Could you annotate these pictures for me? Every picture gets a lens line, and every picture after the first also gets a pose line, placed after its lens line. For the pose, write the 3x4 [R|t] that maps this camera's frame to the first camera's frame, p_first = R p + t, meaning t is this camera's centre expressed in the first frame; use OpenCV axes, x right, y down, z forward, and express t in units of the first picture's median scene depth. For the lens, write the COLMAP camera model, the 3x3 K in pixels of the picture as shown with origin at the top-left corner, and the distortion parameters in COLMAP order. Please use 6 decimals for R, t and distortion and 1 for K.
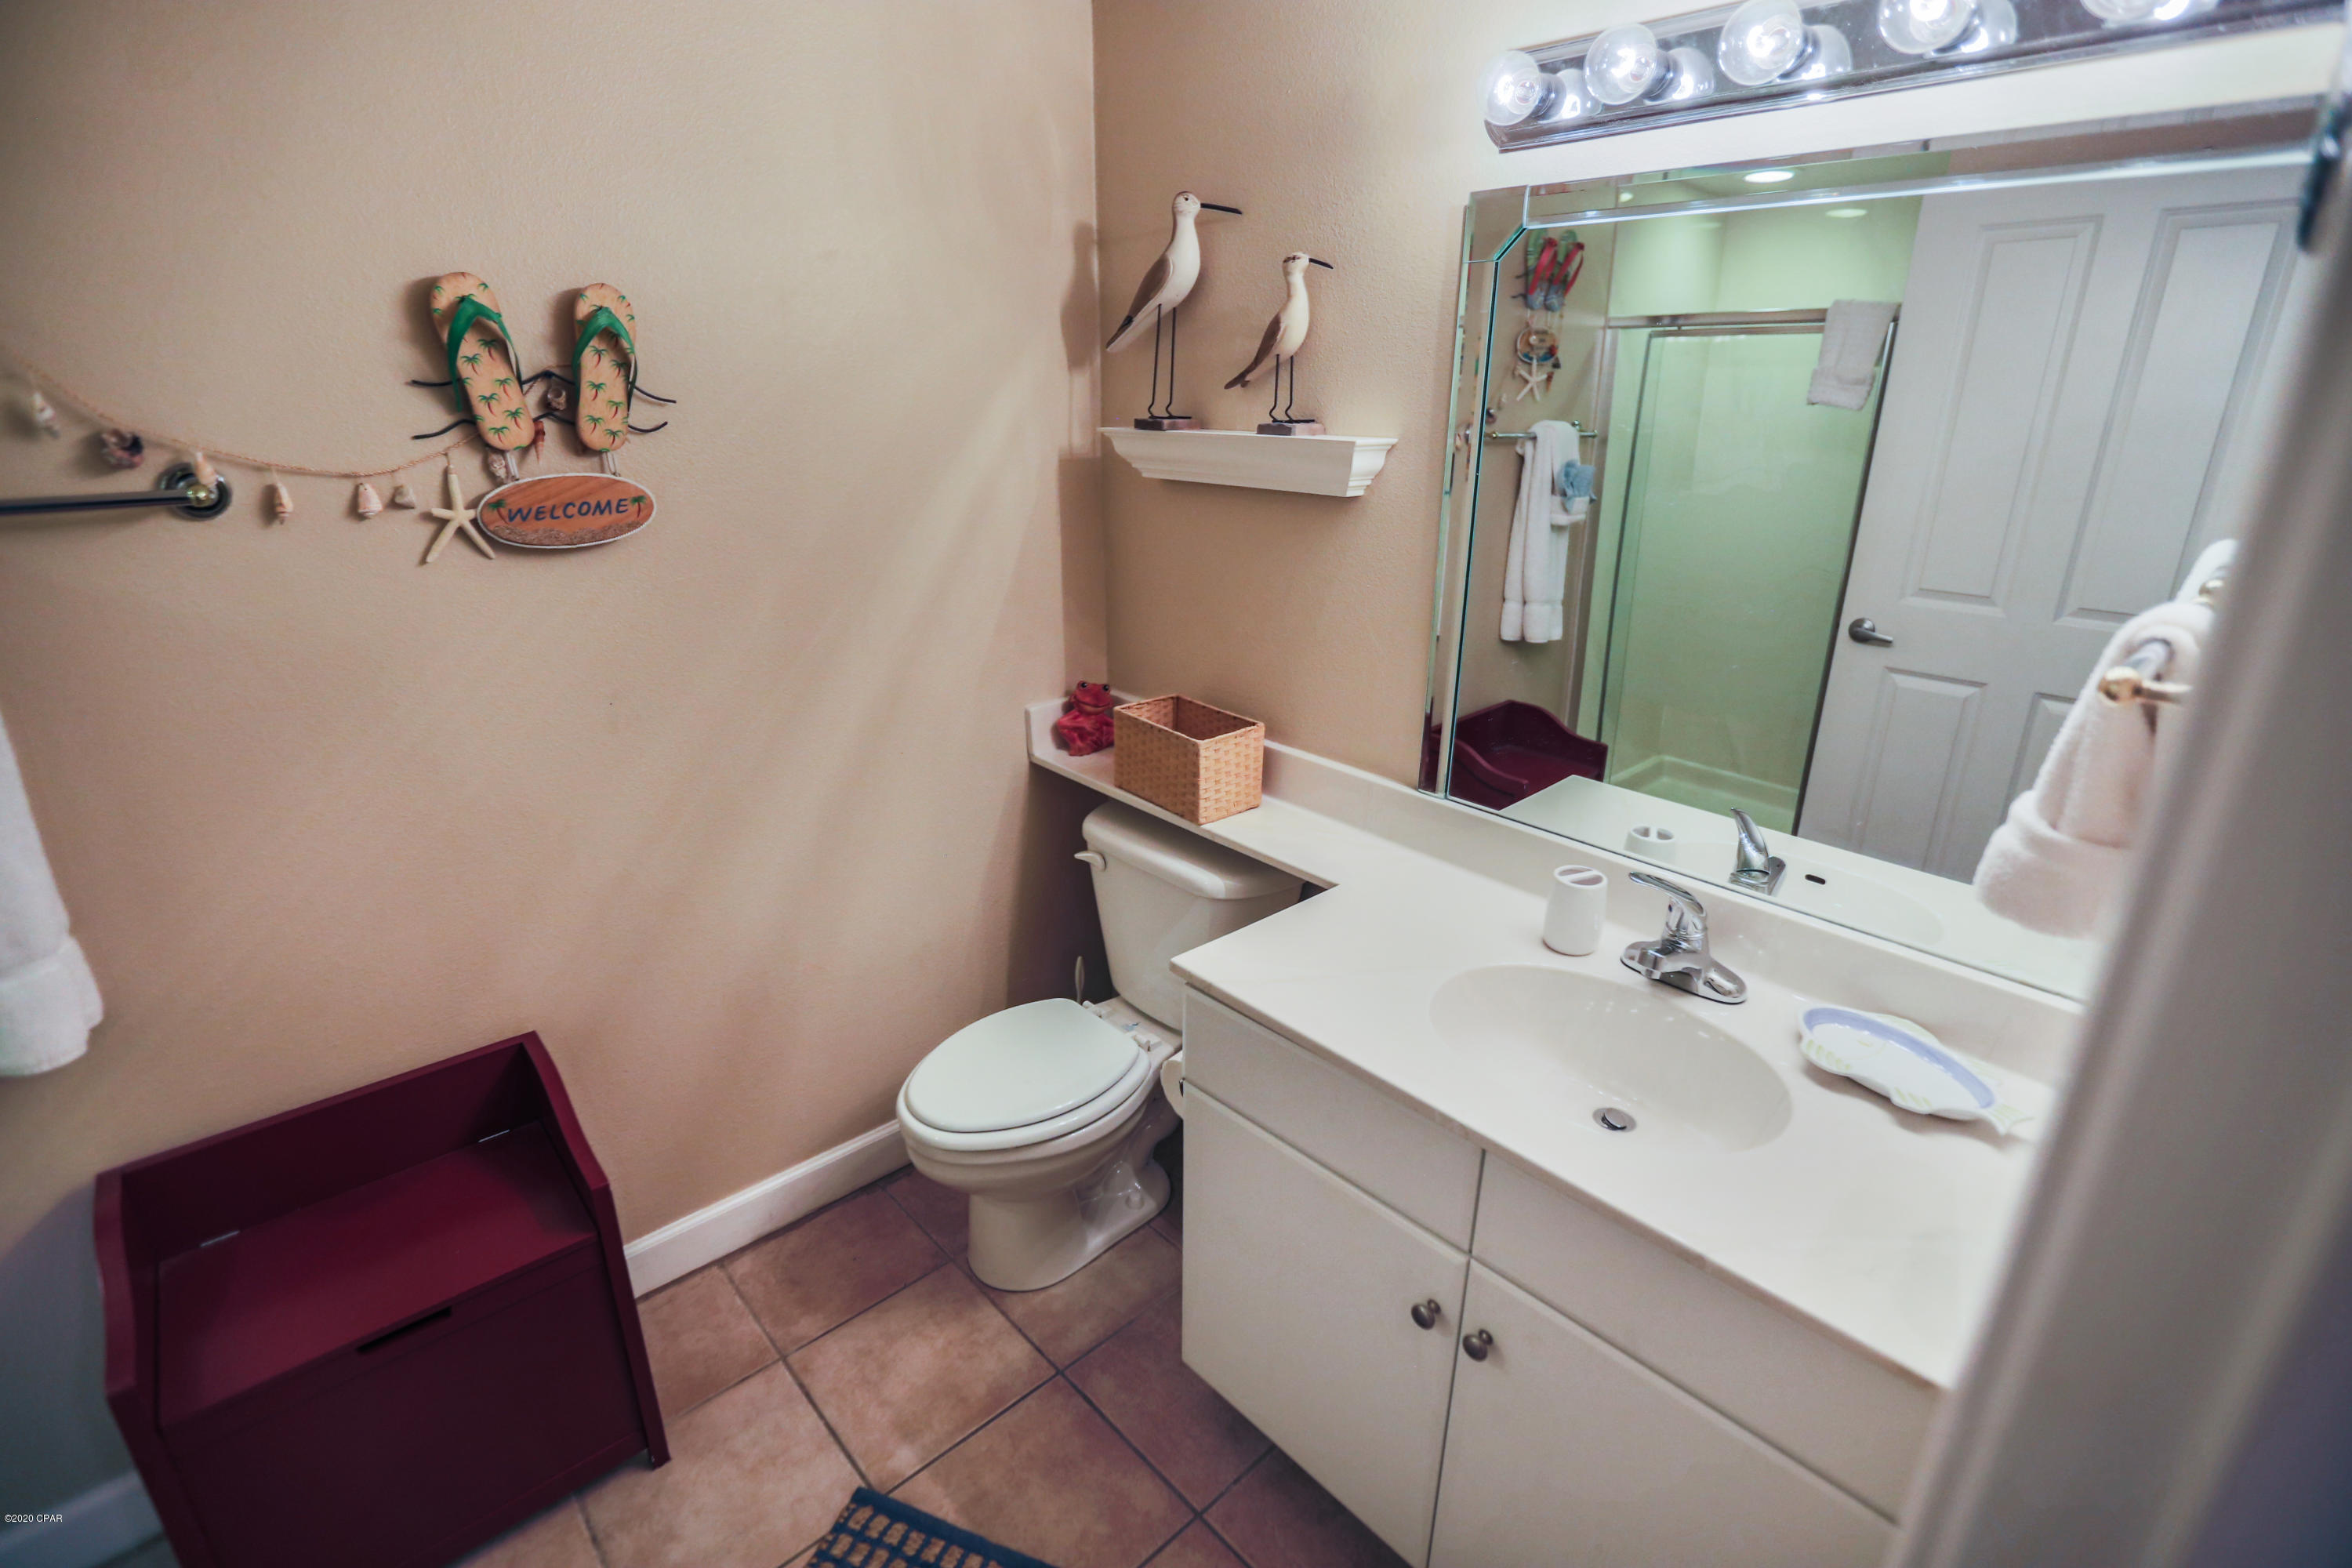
lens RADIAL K [[1104.0, 0, 1189.1], [0, 1104.0, 779.4], [0, 0, 1]] dist [-0.049998, 0.015730]
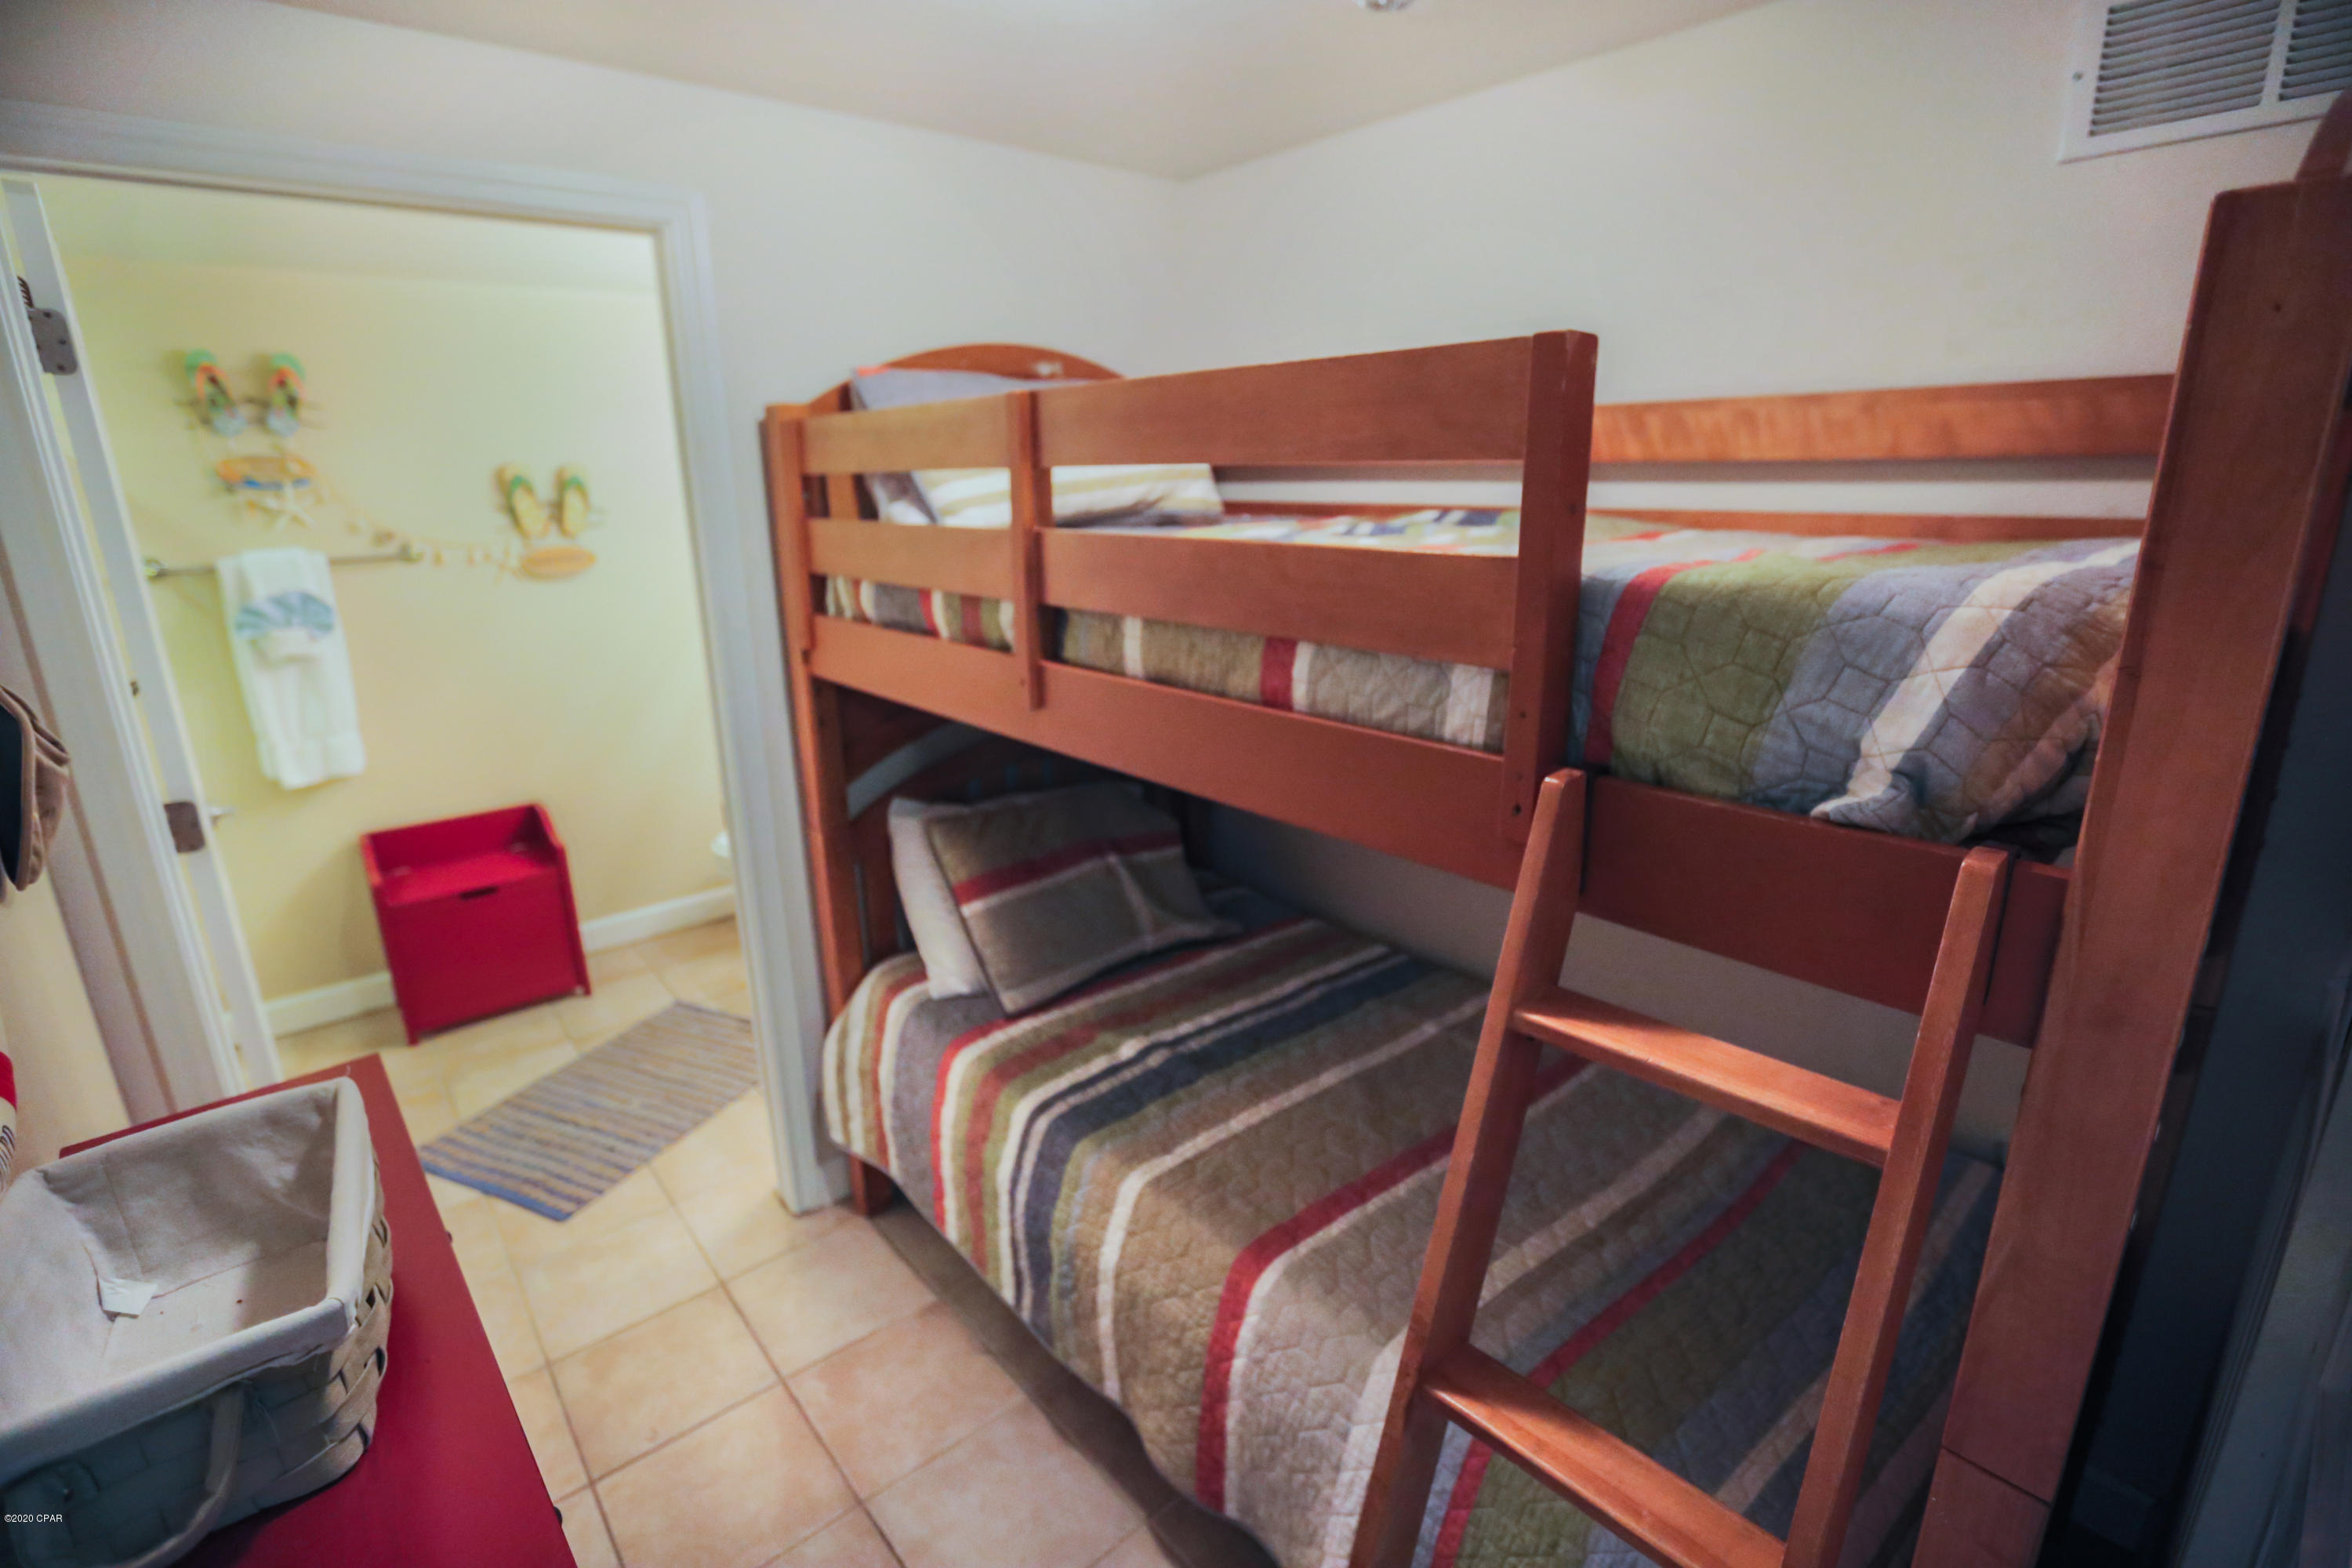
lens RADIAL K [[1104.0, 0, 1171.8], [0, 1104.0, 791.1], [0, 0, 1]] dist [-0.049998, 0.015730]
pose [[0.999165, -0.014744, -0.038101, 0.830111], [0.012453, 0.998140, -0.059683, 0.405888], [0.038910, 0.059159, 0.997490, -1.253335]]
